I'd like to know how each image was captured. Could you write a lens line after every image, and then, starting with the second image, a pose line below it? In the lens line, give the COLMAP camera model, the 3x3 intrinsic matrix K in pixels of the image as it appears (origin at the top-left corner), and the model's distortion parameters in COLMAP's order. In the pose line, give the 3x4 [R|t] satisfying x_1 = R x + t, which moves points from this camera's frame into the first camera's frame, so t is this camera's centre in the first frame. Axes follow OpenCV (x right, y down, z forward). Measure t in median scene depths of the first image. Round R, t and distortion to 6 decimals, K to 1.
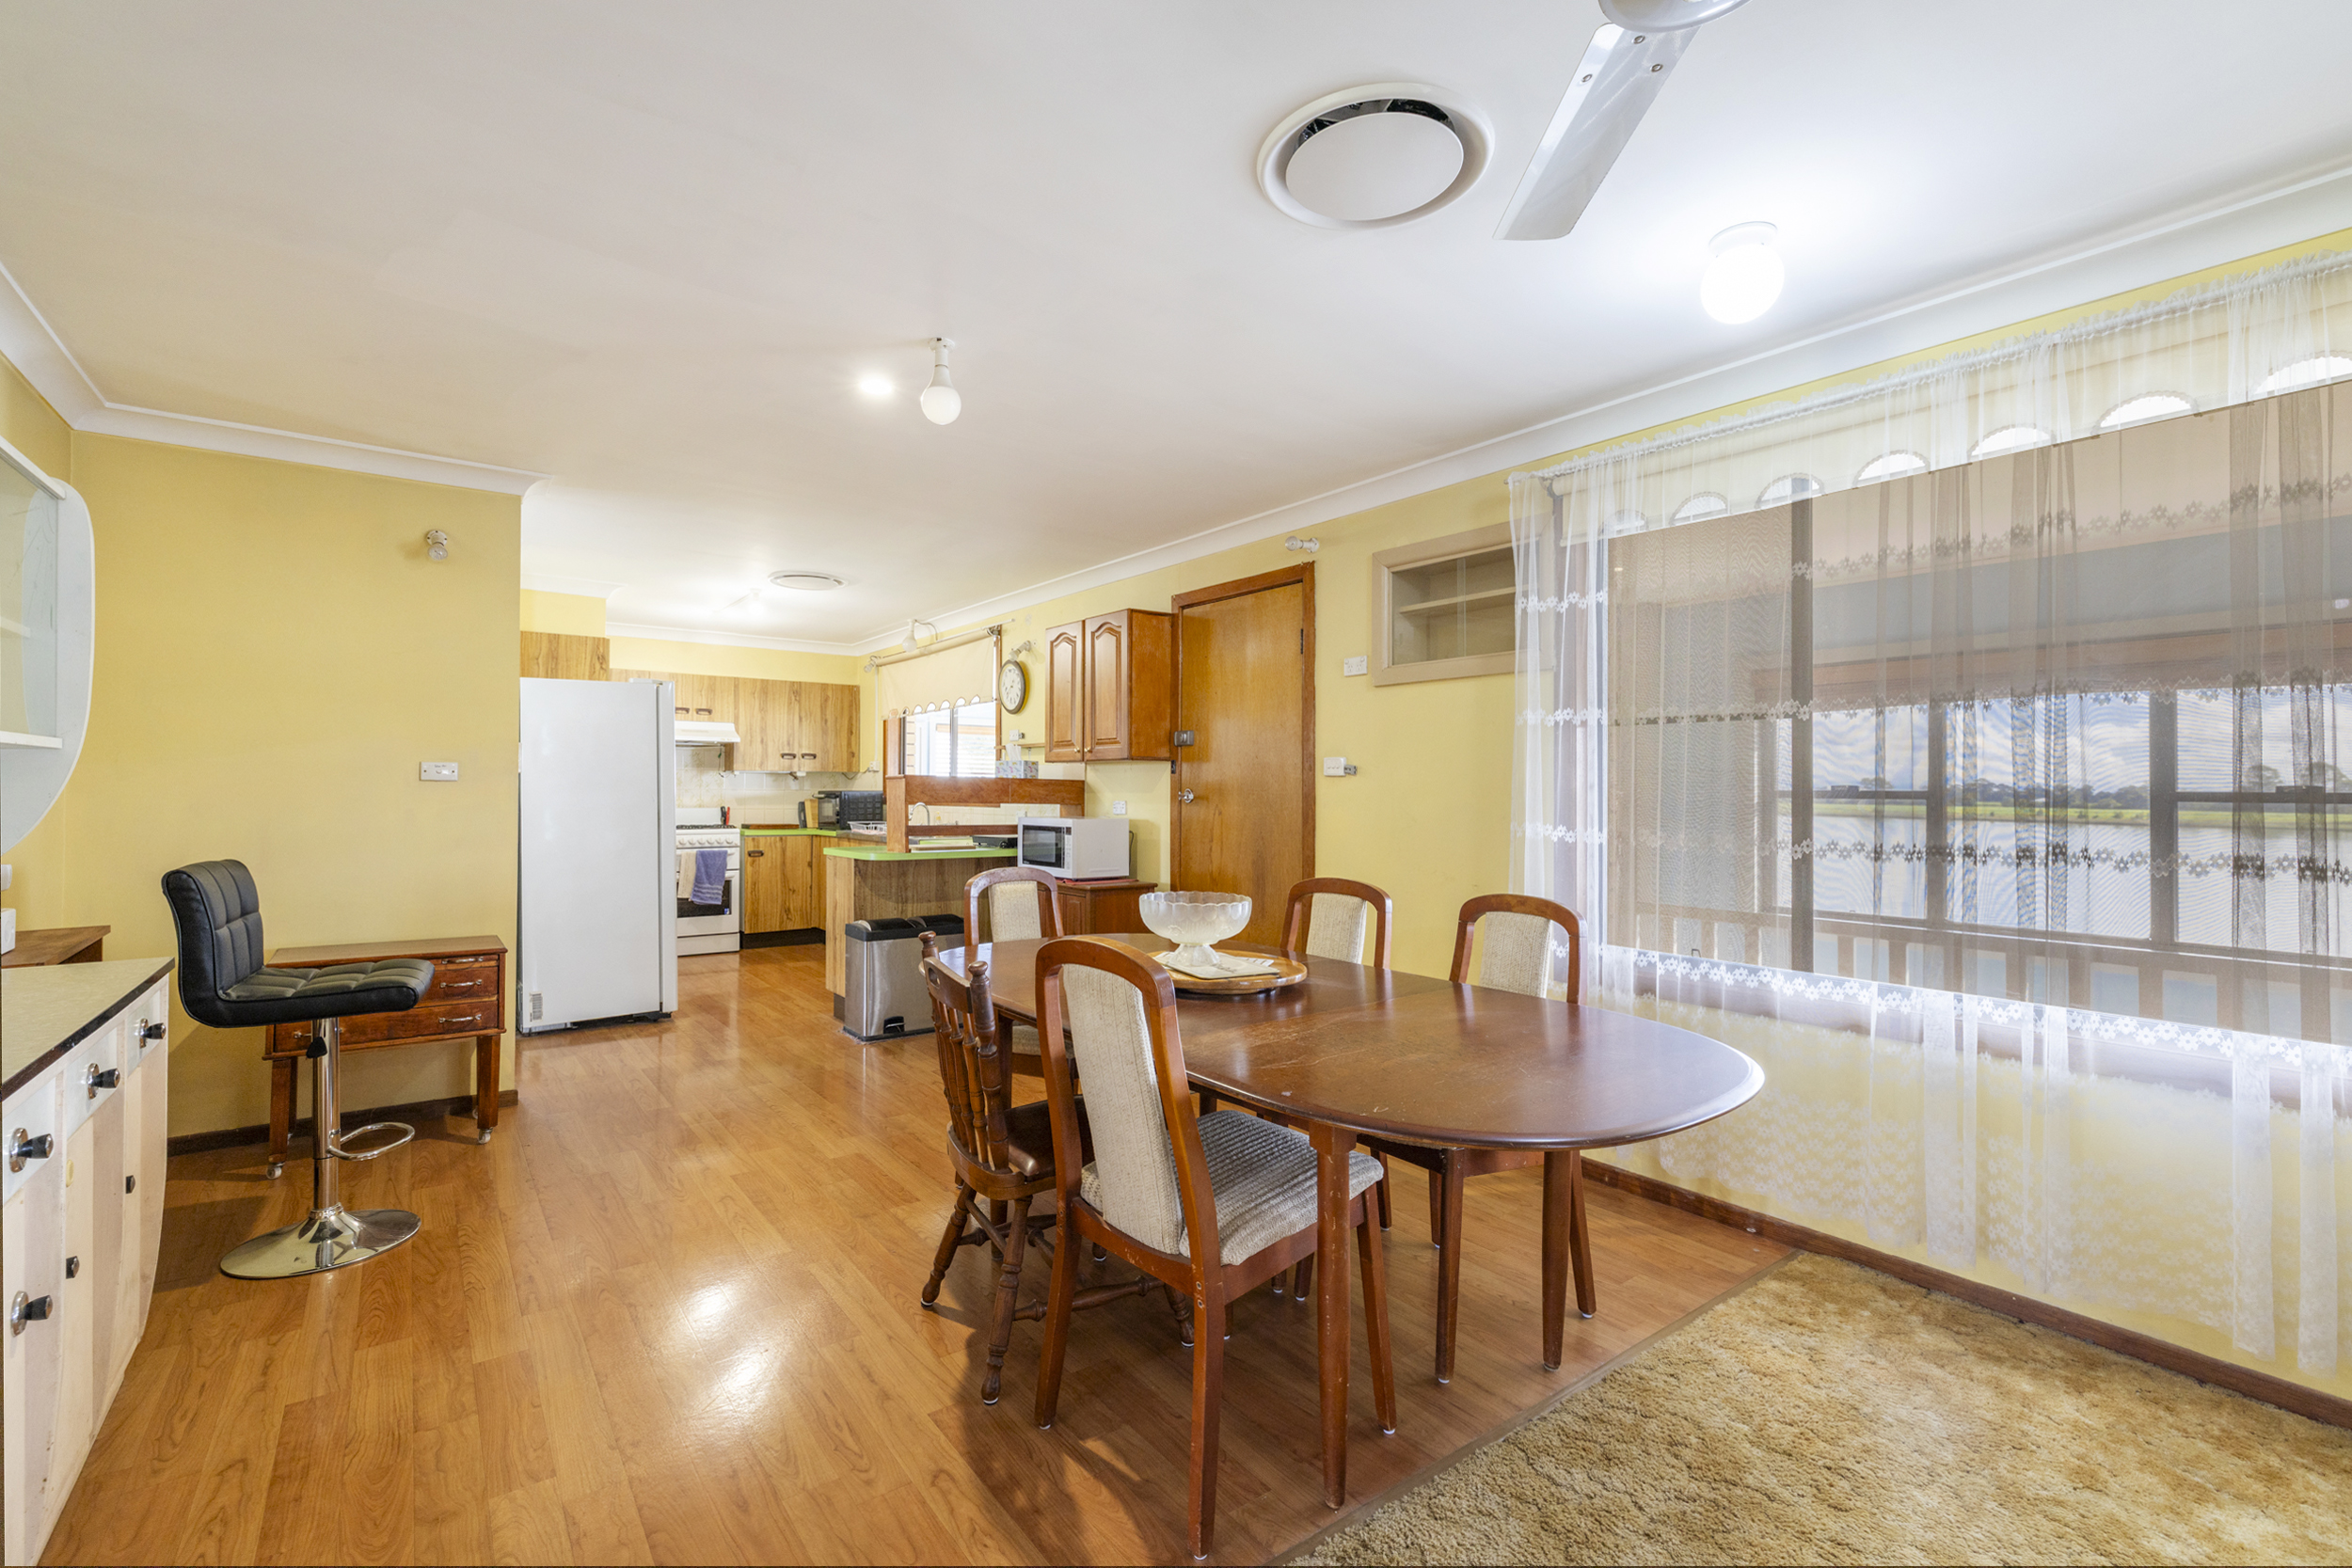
lens RADIAL K [[1027.8, 0, 1161.4], [0, 1027.8, 783.9], [0, 0, 1]] dist [-0.003158, 0.001437]
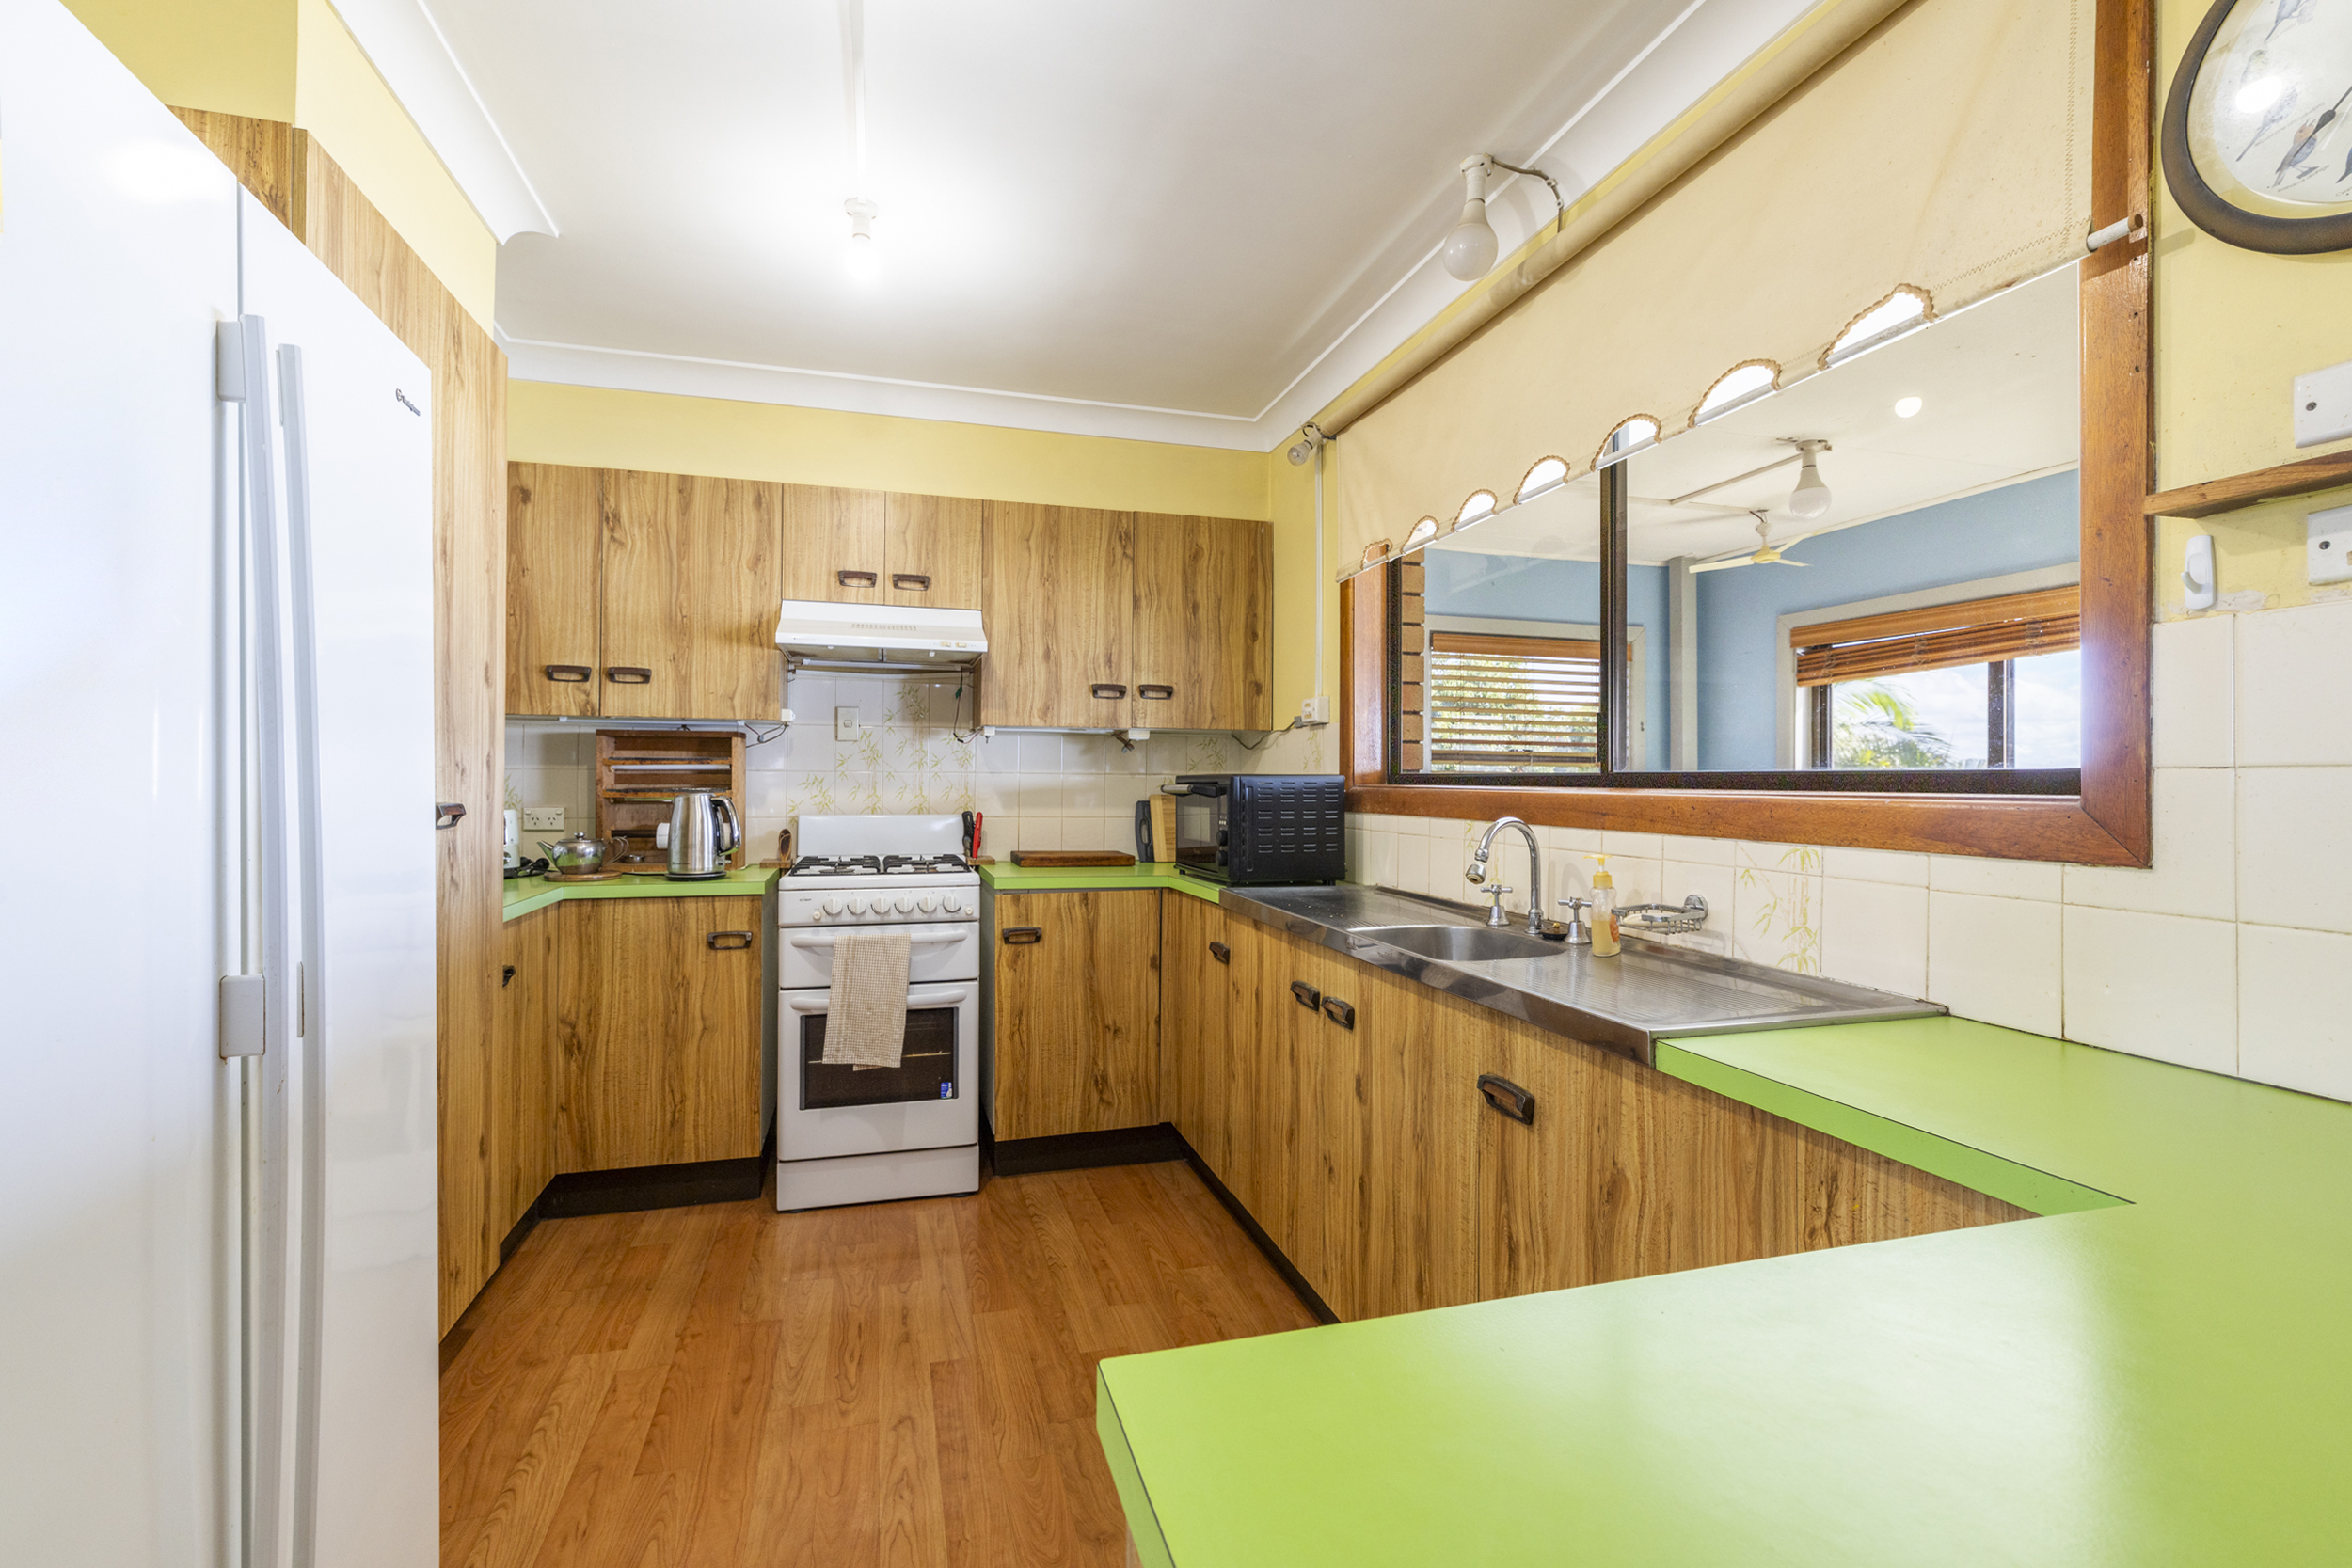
lens RADIAL K [[1027.8, 0, 1163.2], [0, 1027.8, 779.3], [0, 0, 1]] dist [-0.003158, 0.001437]
pose [[0.936229, 0.001575, -0.351388, -0.204276], [0.001825, 0.999955, 0.009346, 0.004622], [0.351387, -0.009391, 0.936183, 0.643017]]
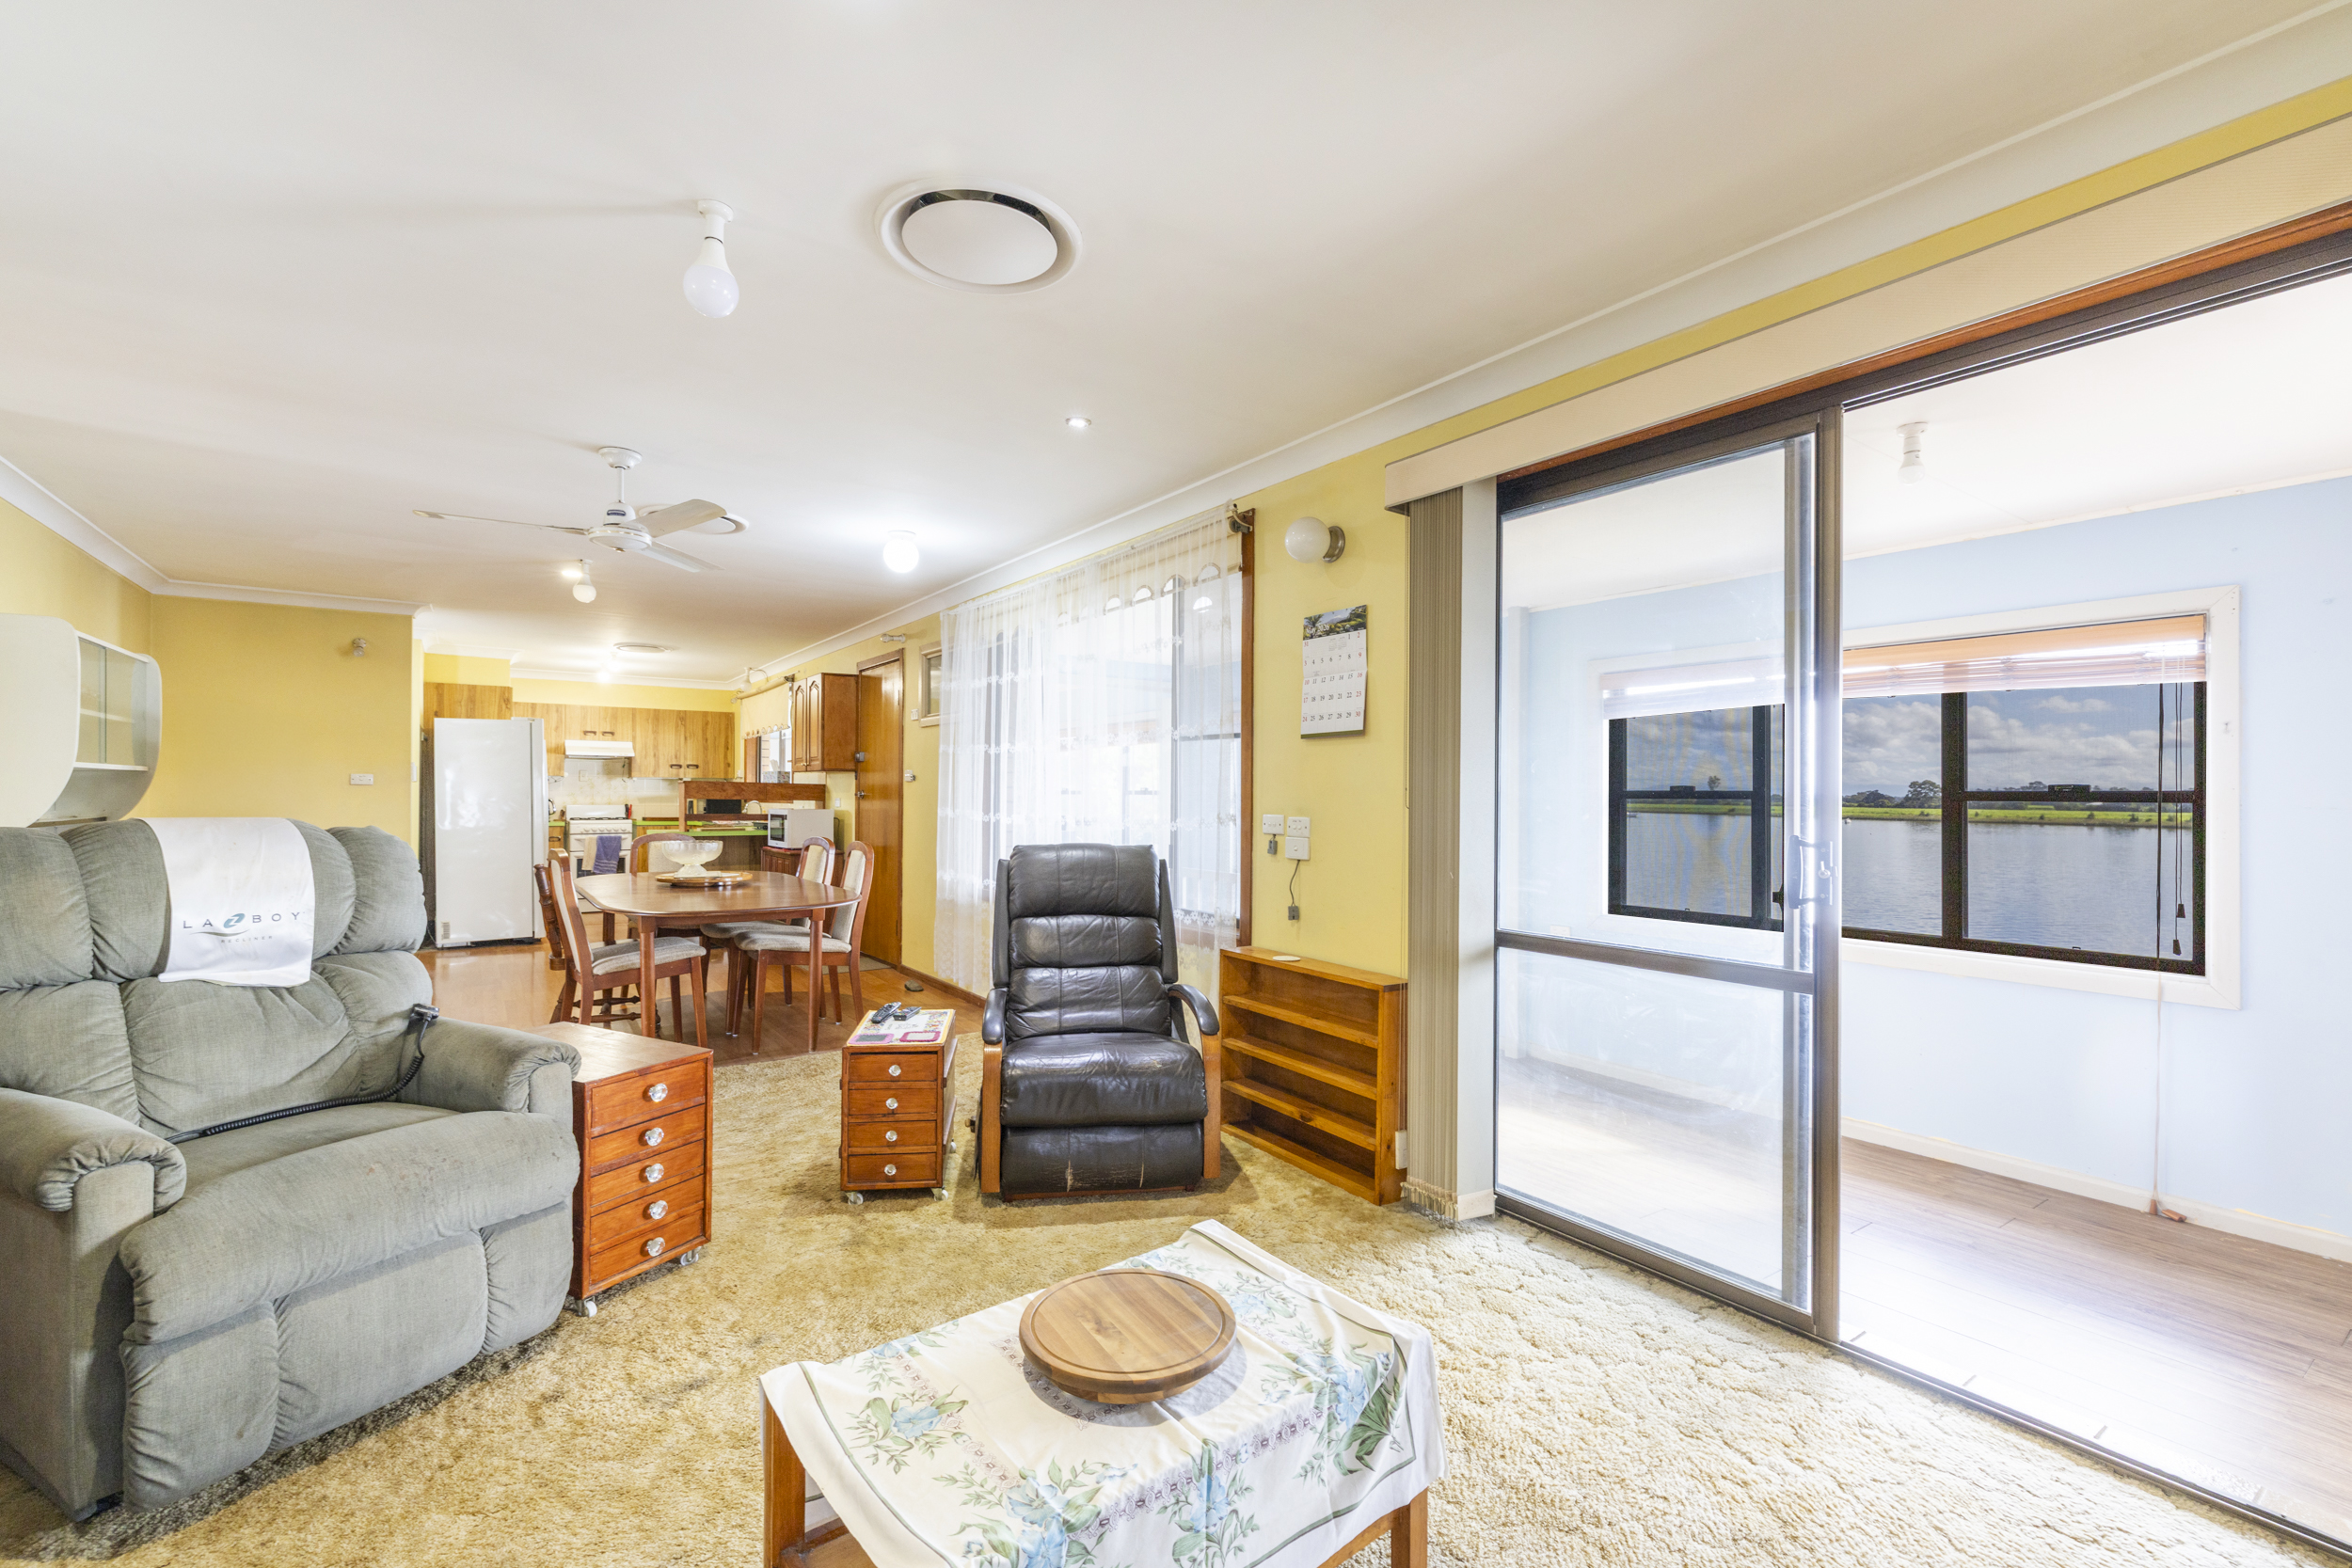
lens RADIAL K [[1027.8, 0, 1190.8], [0, 1027.8, 793.5], [0, 0, 1]] dist [-0.003158, 0.001437]
pose [[0.999686, -0.000942, -0.025033, 0.351128], [0.001081, 0.999984, 0.005521, 0.001600], [0.025027, -0.005546, 0.999671, -0.329195]]
